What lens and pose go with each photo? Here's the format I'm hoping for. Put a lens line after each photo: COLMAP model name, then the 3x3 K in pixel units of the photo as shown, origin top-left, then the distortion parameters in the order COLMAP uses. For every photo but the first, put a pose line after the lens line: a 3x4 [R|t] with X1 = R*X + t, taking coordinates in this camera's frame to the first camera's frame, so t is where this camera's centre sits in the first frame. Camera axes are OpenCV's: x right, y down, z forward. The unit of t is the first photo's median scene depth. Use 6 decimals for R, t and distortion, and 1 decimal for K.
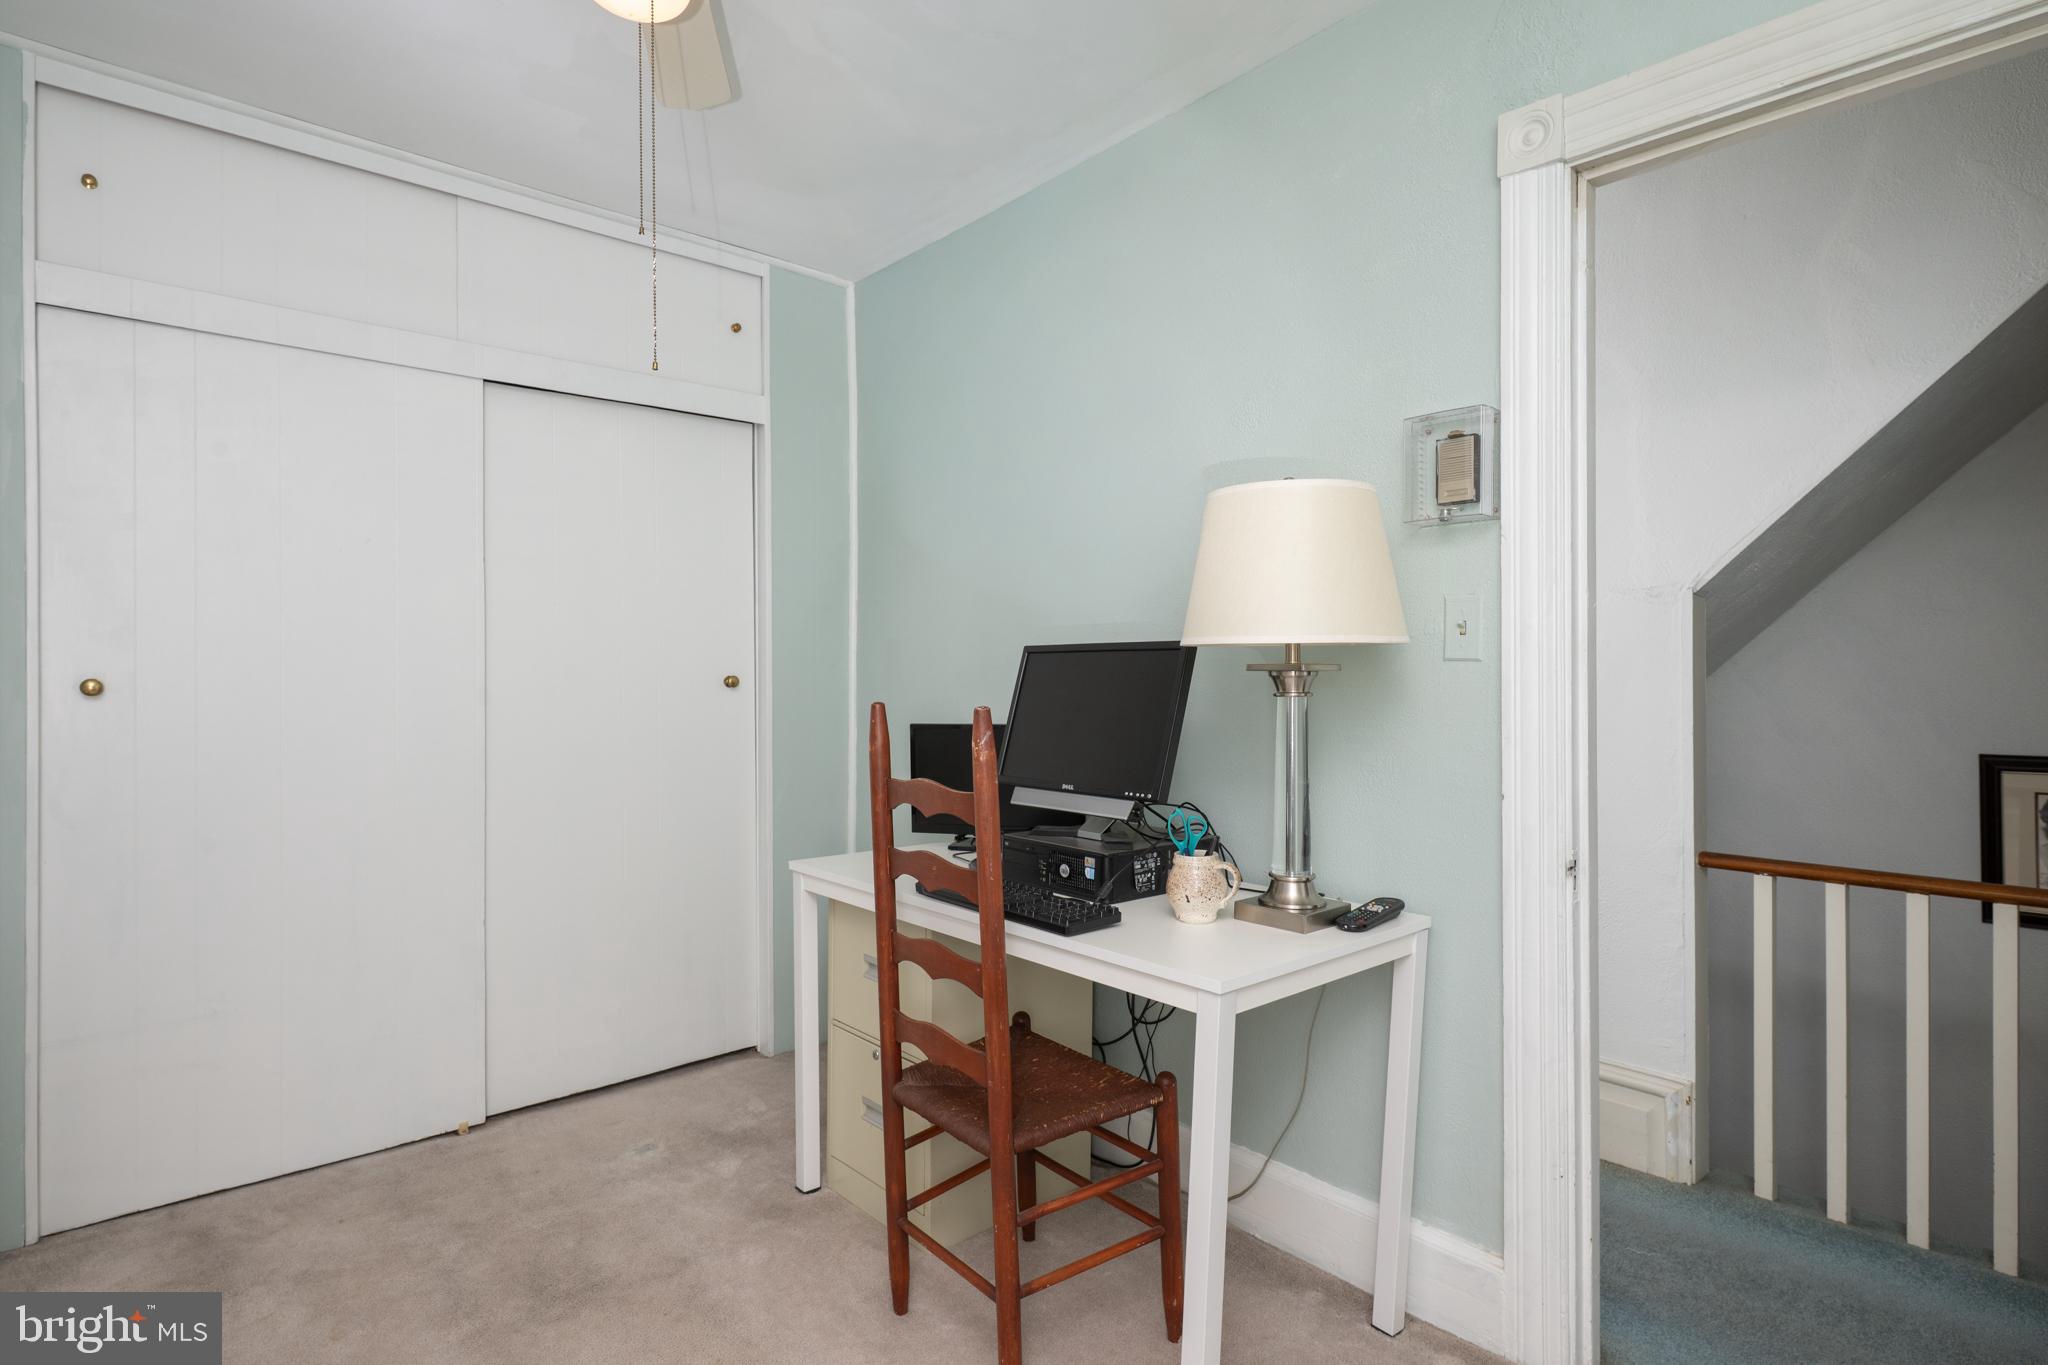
lens RADIAL K [[1048.4, 0, 1024.0], [0, 1048.4, 682.5], [0, 0, 1]] dist [0.000871, 0.001645]
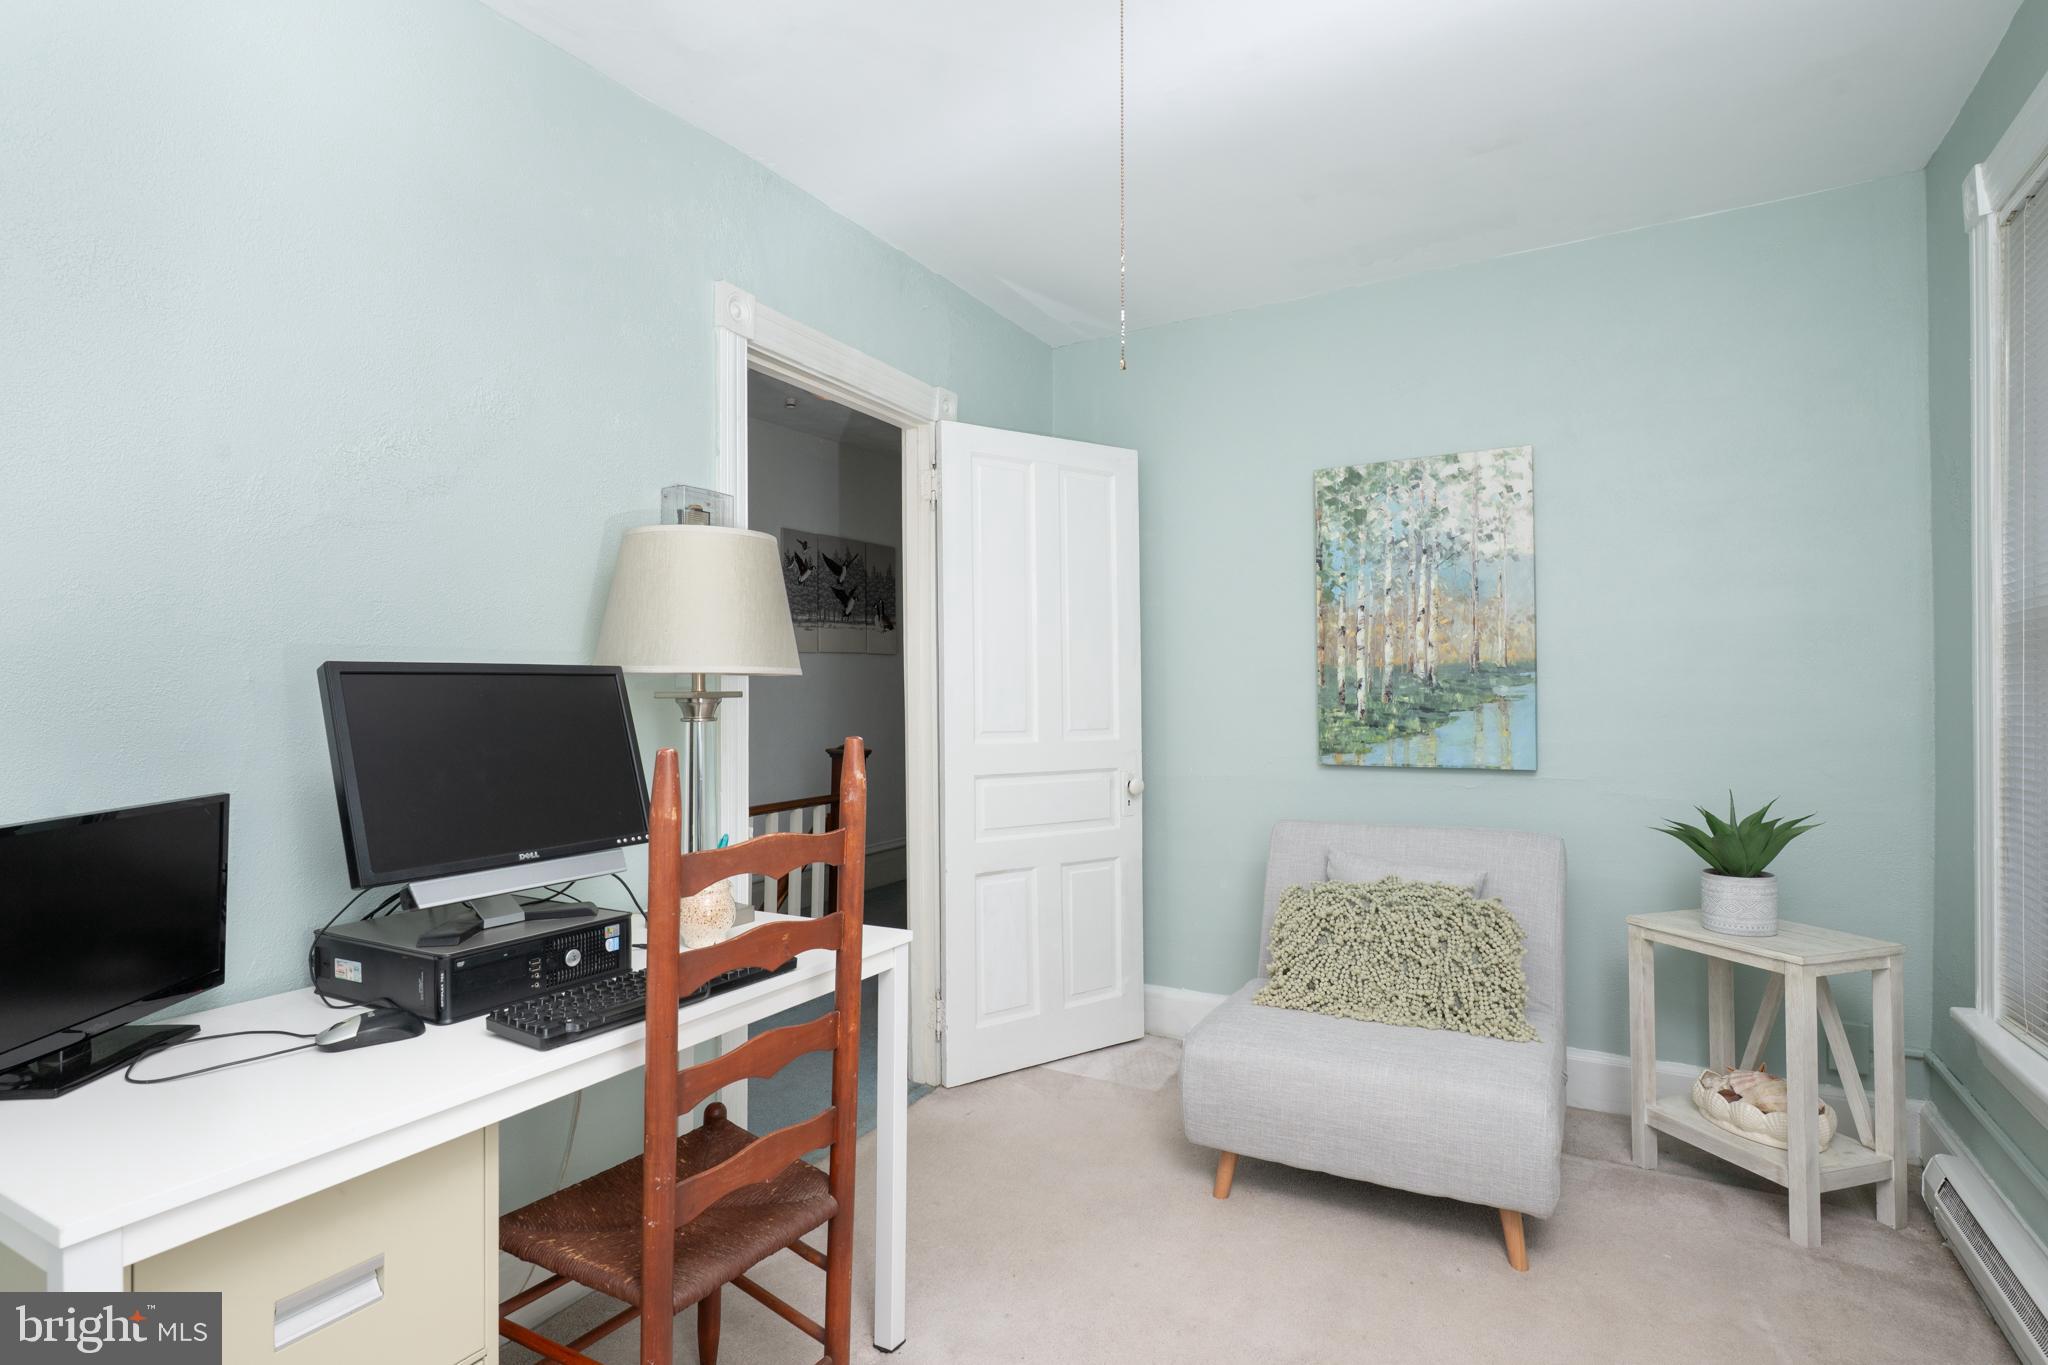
lens RADIAL K [[1048.4, 0, 1024.0], [0, 1048.4, 682.5], [0, 0, 1]] dist [0.000871, 0.001645]
pose [[-0.340701, 0.006733, 0.940148, -0.852933], [0.010801, 0.999936, -0.003247, -0.018879], [-0.940110, 0.009048, -0.340752, 1.007744]]
